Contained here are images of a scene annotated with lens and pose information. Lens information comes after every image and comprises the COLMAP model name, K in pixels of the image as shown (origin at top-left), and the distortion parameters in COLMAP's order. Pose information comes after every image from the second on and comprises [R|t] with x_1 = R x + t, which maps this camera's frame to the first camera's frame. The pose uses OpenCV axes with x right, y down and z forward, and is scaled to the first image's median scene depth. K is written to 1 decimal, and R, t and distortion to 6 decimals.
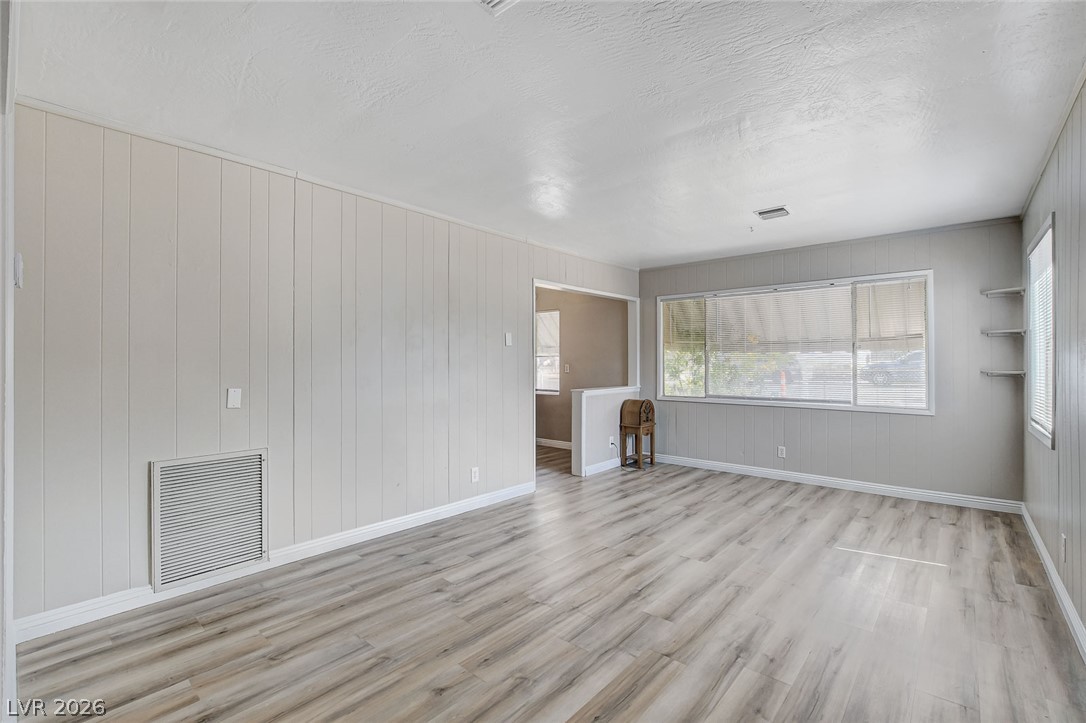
lens RADIAL K [[477.3, 0, 541.5], [0, 477.3, 362.1], [0, 0, 1]] dist [-0.020741, 0.003027]
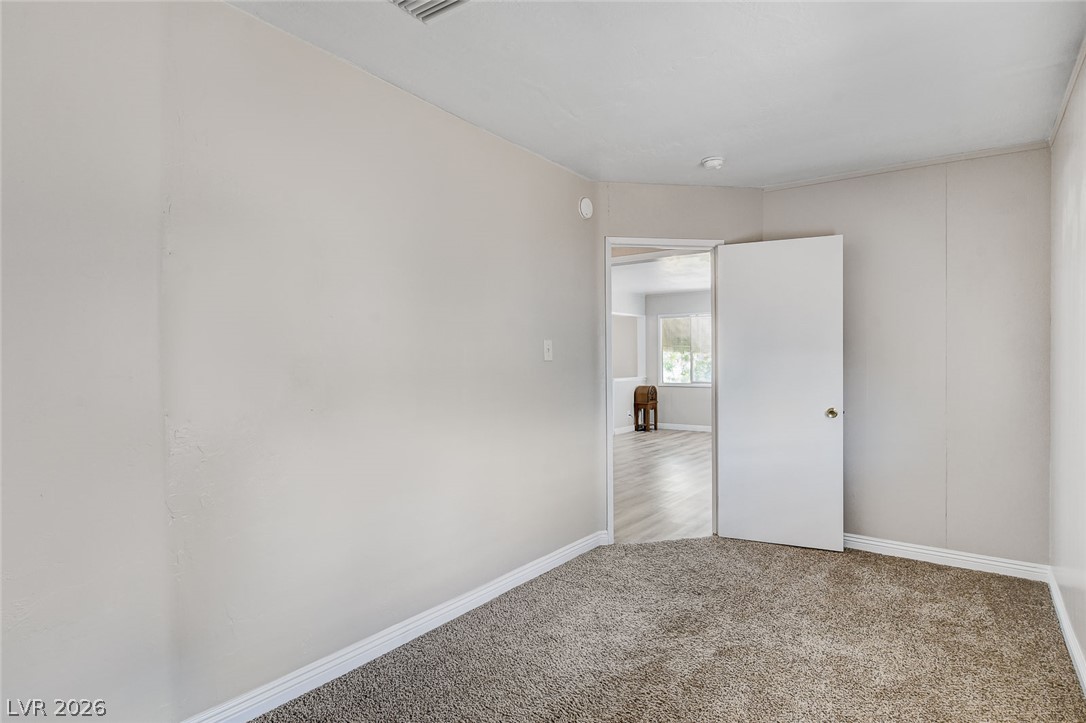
lens RADIAL K [[580.9, 0, 543.3], [0, 580.9, 363.5], [0, 0, 1]] dist [-0.001129, -0.000995]
pose [[0.996424, -0.007182, 0.084194, -0.476238], [0.006159, 0.999904, 0.012406, -0.024880], [-0.084275, -0.011843, 0.996372, -1.367375]]
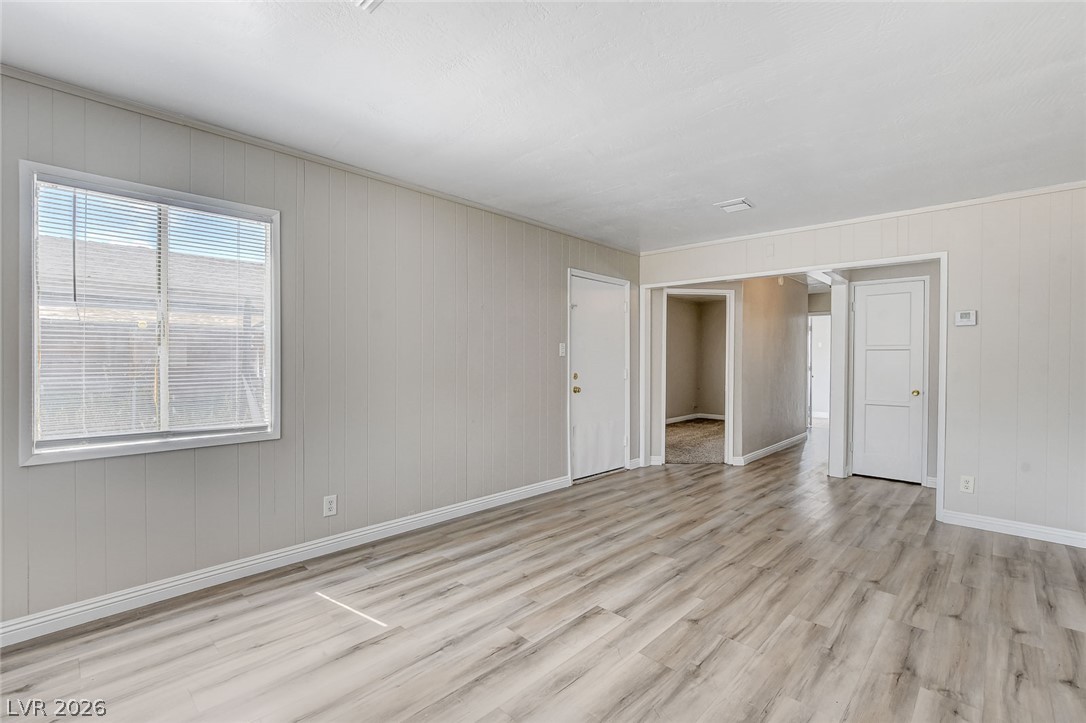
lens RADIAL K [[477.3, 0, 541.2], [0, 477.3, 361.5], [0, 0, 1]] dist [-0.020741, 0.003027]
pose [[-0.998739, -0.005581, 0.049892, 0.362236], [-0.005530, 0.999984, 0.001149, 0.005745], [-0.049897, 0.000872, -0.998754, 1.627797]]
